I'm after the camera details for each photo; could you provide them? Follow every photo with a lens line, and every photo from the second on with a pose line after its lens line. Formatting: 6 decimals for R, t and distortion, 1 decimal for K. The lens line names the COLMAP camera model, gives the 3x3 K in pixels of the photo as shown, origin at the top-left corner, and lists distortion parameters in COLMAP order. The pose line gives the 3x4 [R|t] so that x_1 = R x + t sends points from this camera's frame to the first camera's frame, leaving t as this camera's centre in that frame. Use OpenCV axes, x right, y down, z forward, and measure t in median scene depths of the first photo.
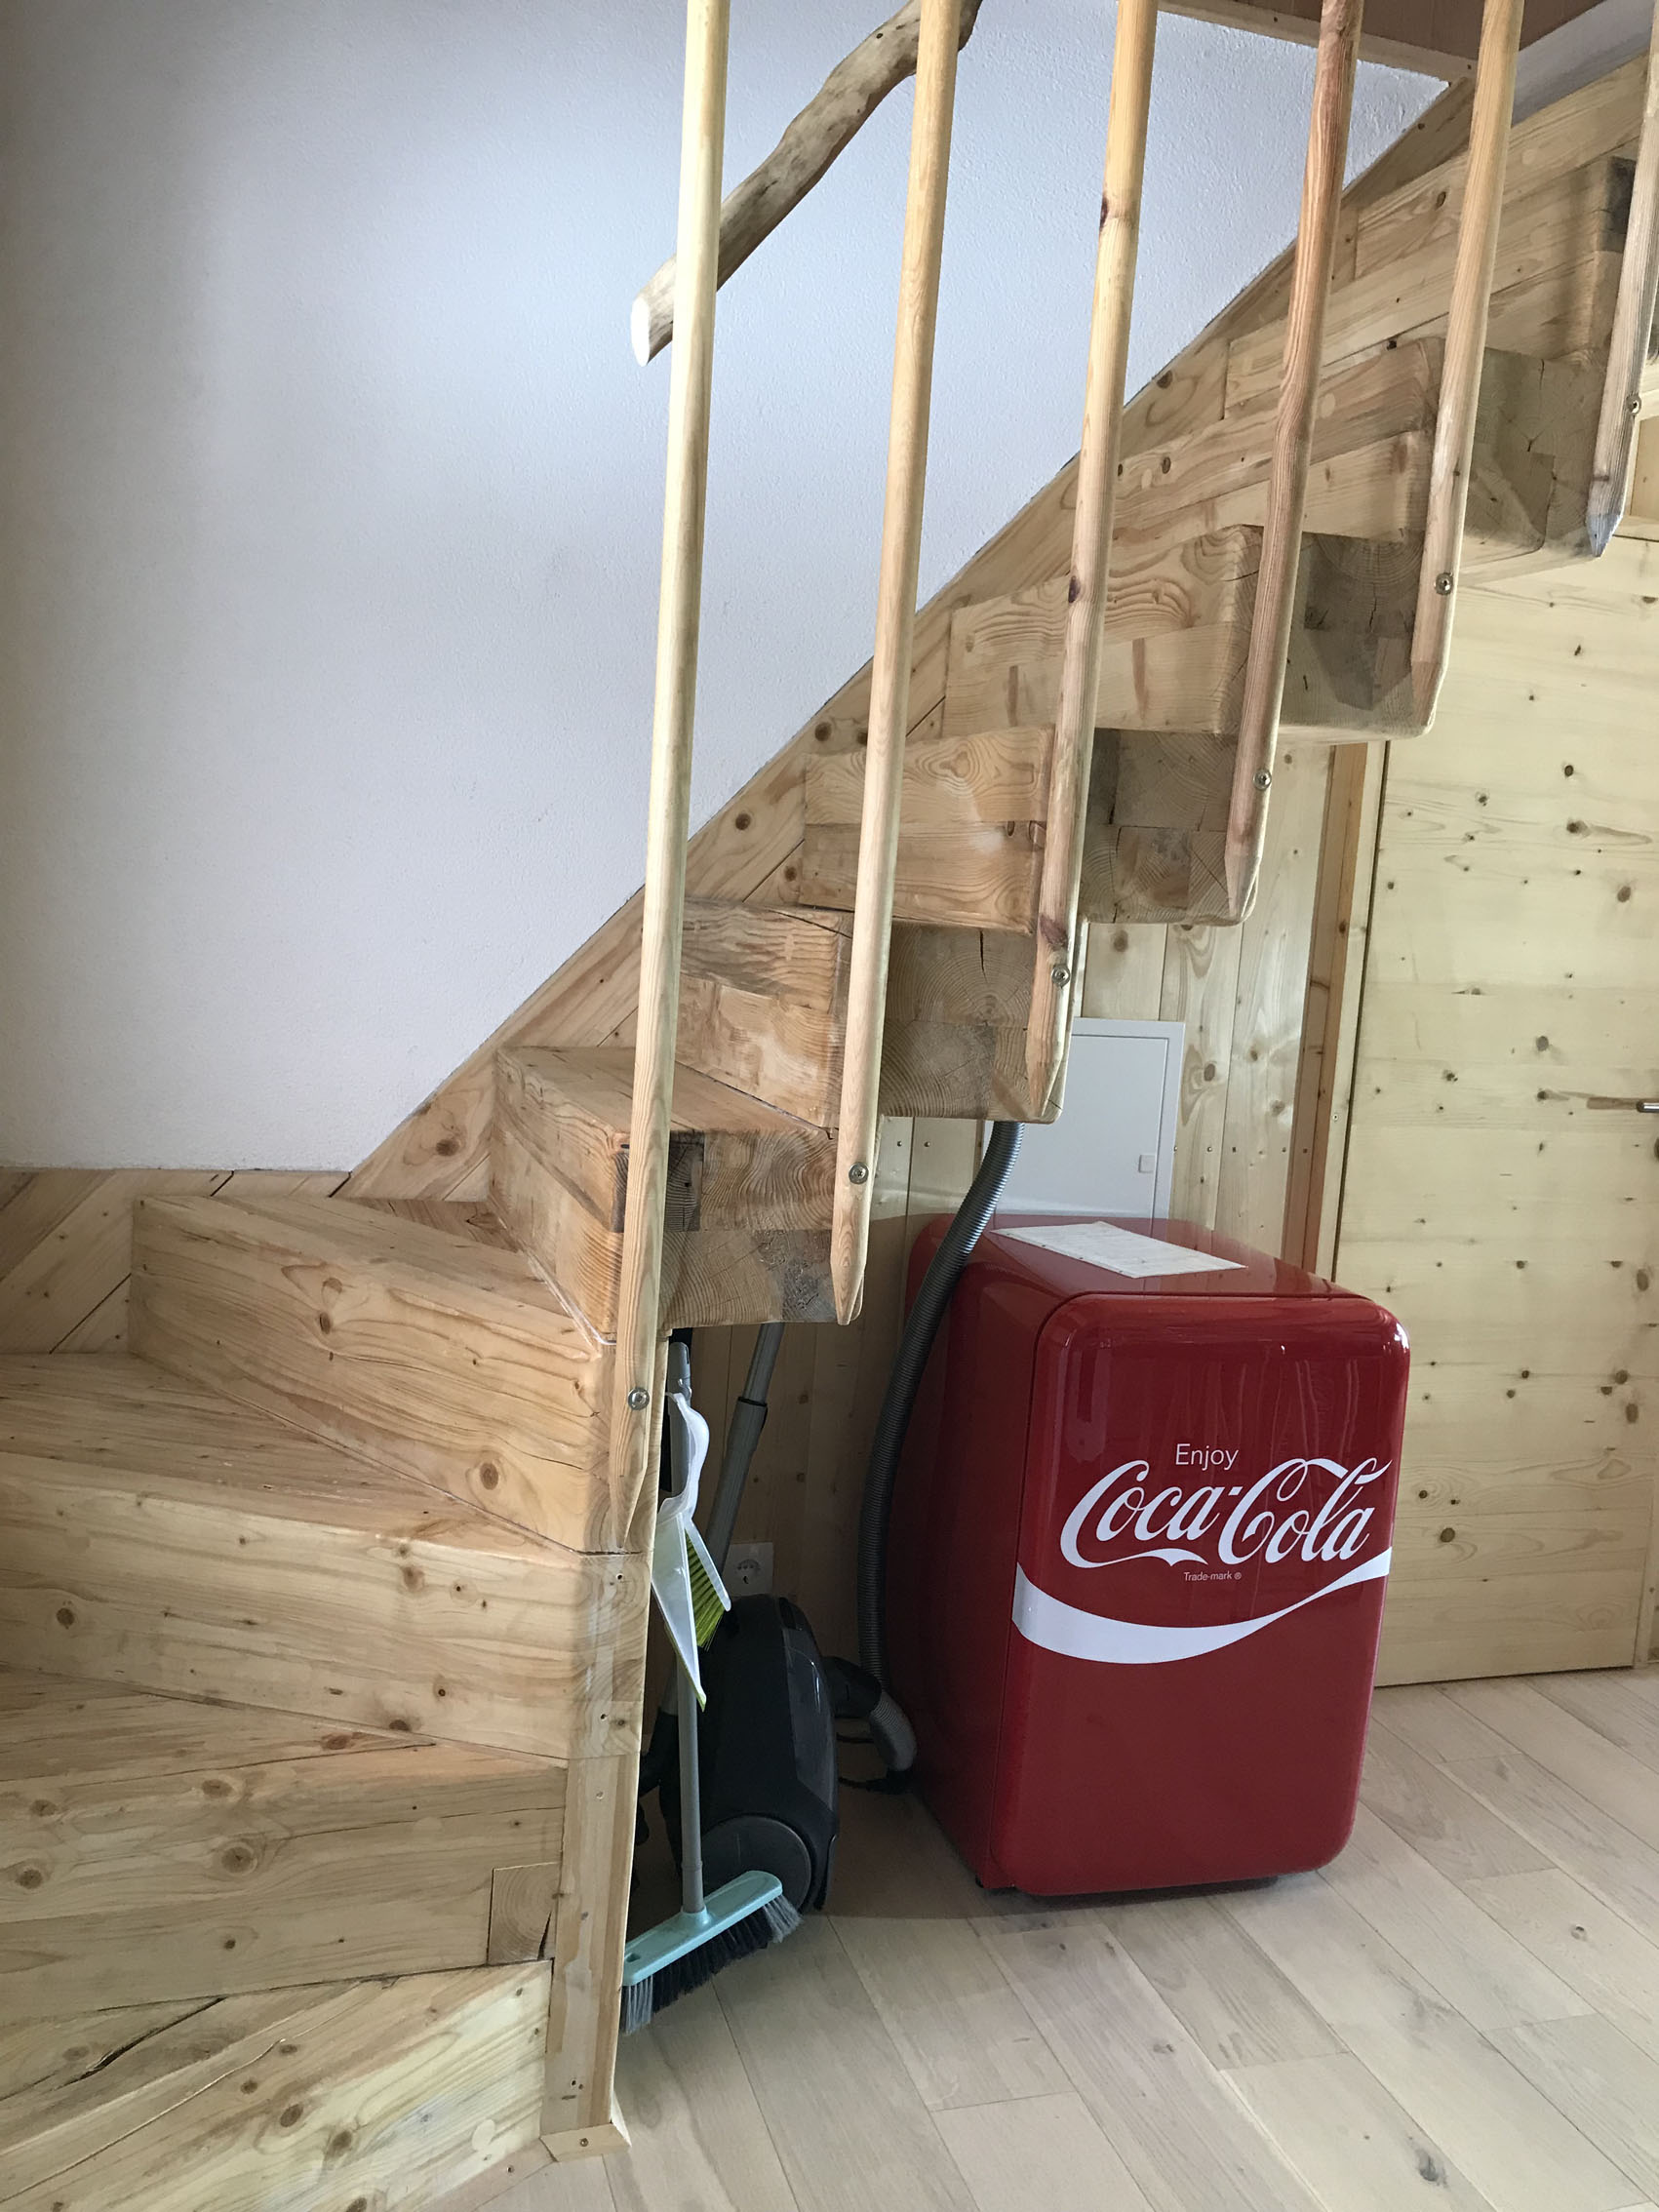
lens RADIAL K [[1830.5, 0, 827.0], [0, 1830.5, 1108.2], [0, 0, 1]] dist [0.030147, -0.027307]
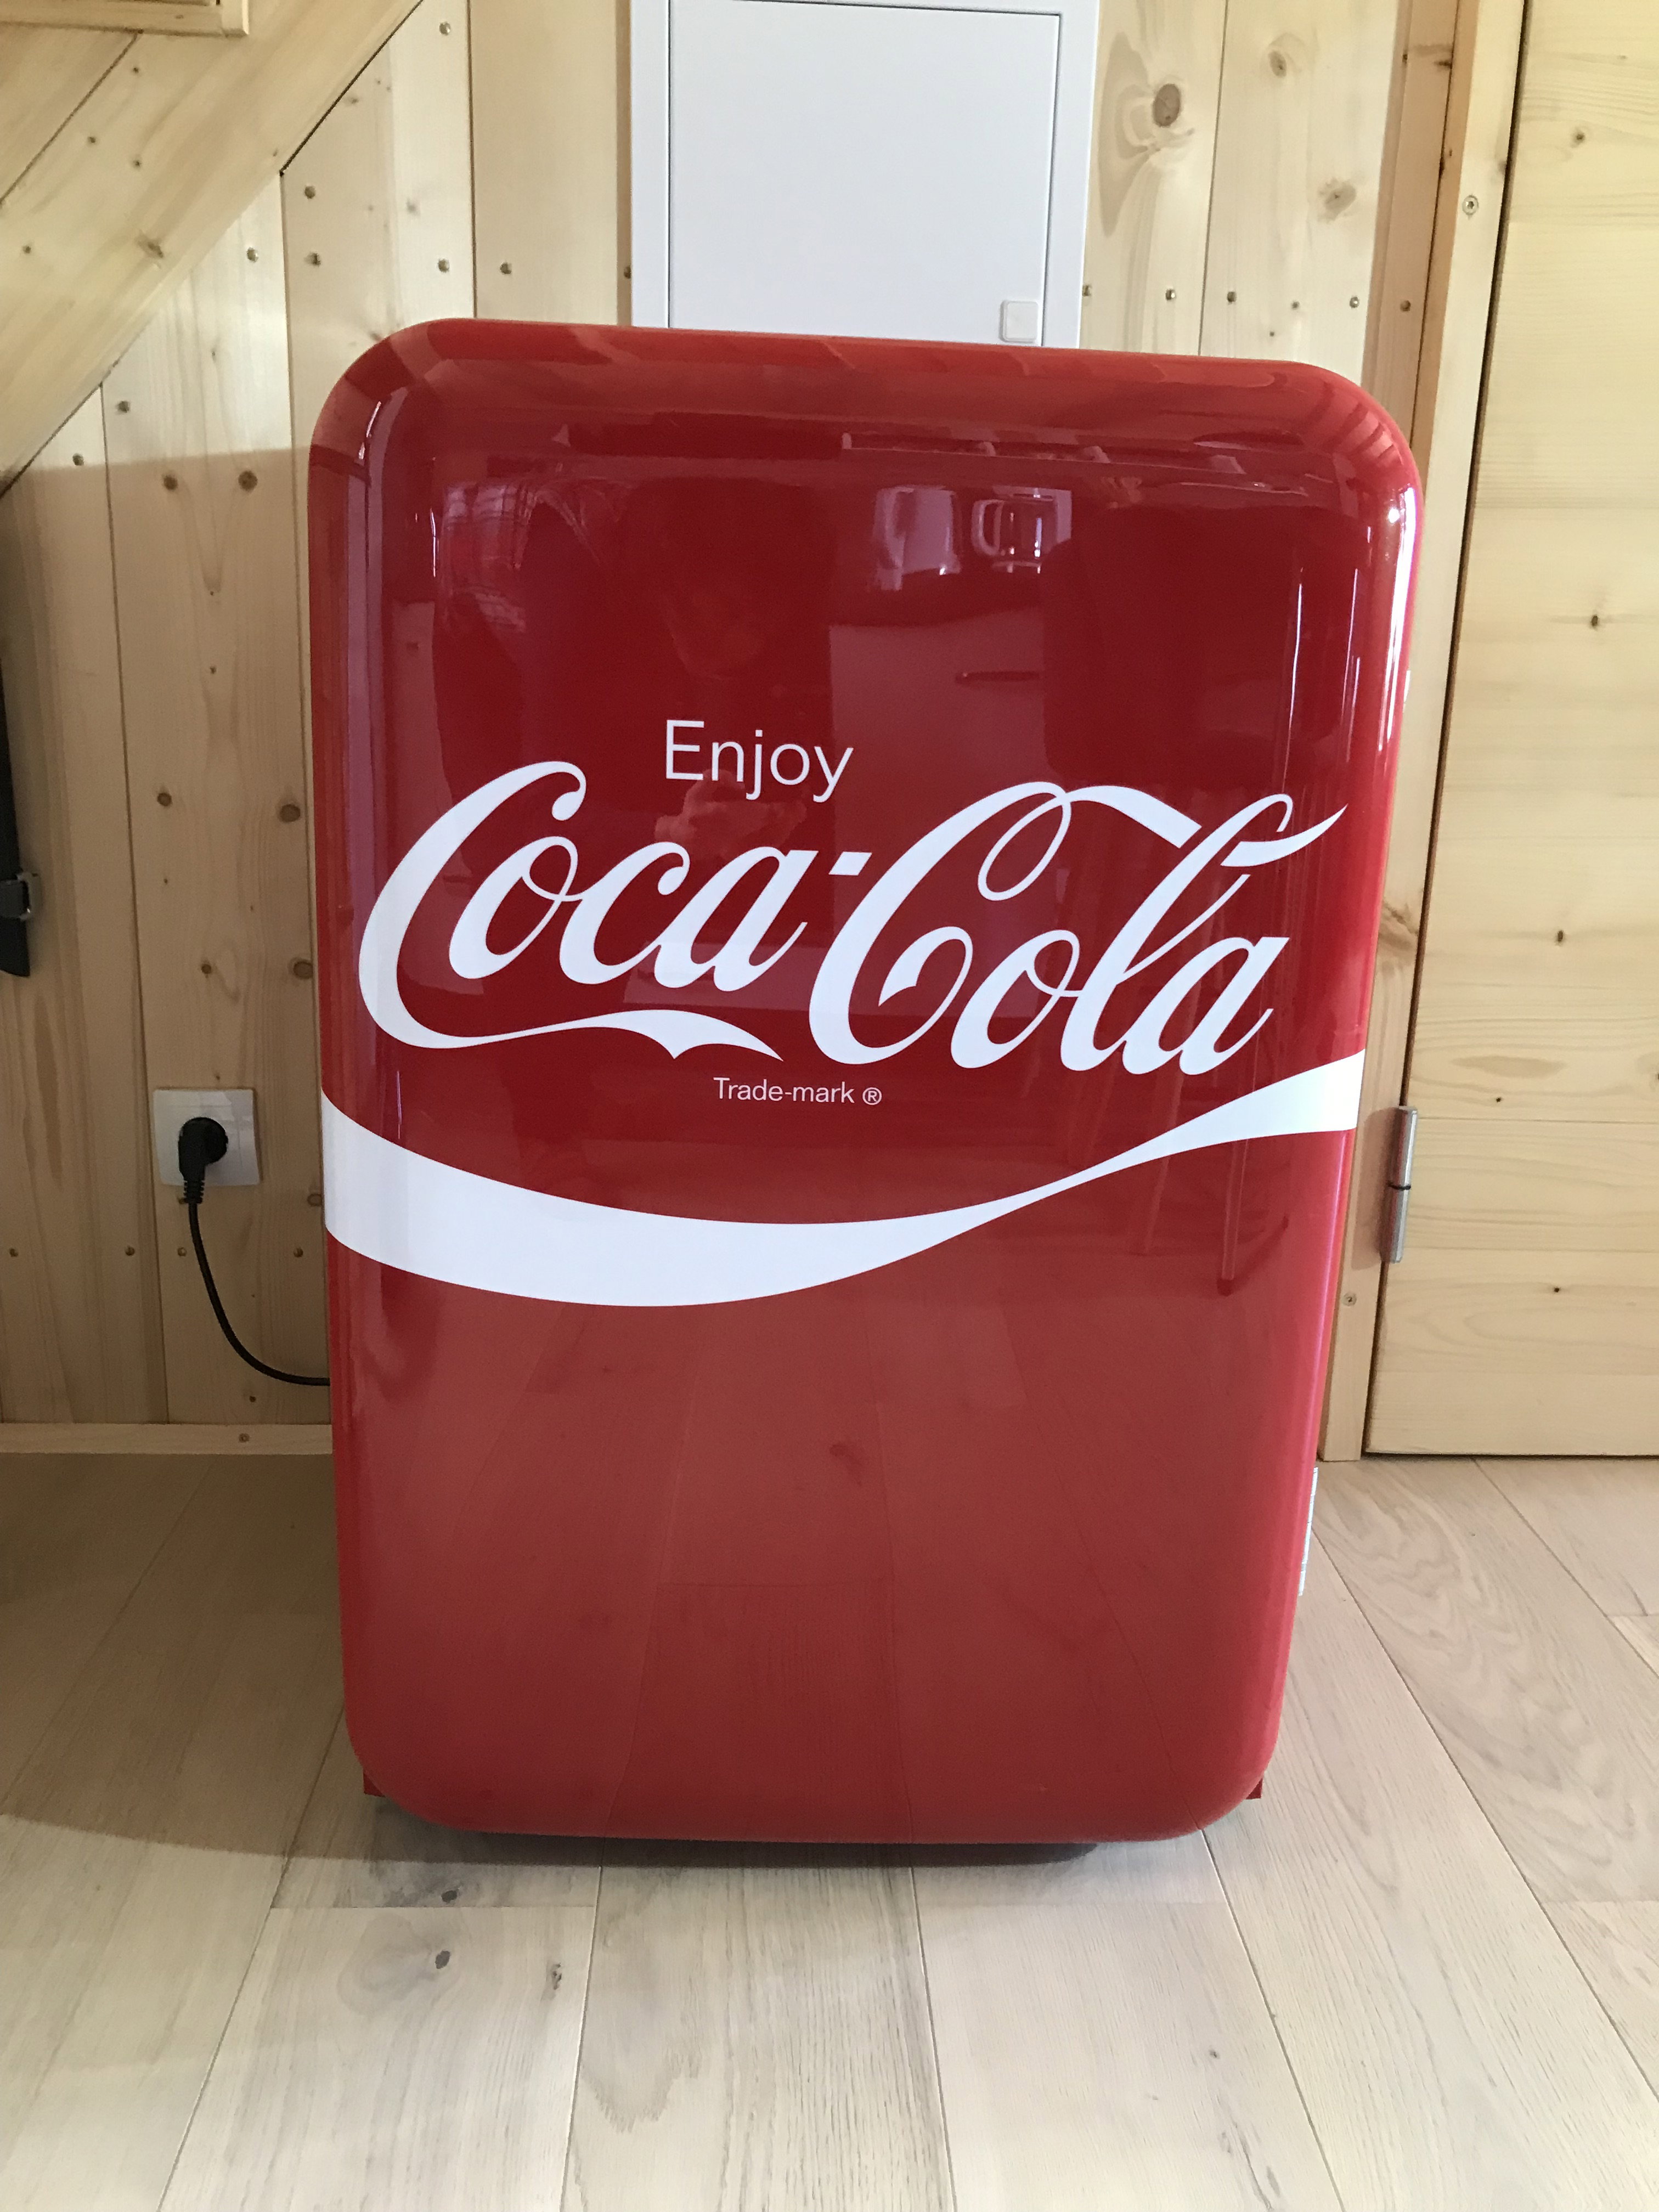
lens RADIAL K [[1830.5, 0, 832.0], [0, 1830.5, 1100.6], [0, 0, 1]] dist [0.030147, -0.027307]
pose [[0.967054, 0.027049, -0.253132, 0.310412], [0.002921, 0.993094, 0.117282, 0.211142], [0.254556, -0.114157, 0.960296, 0.636839]]
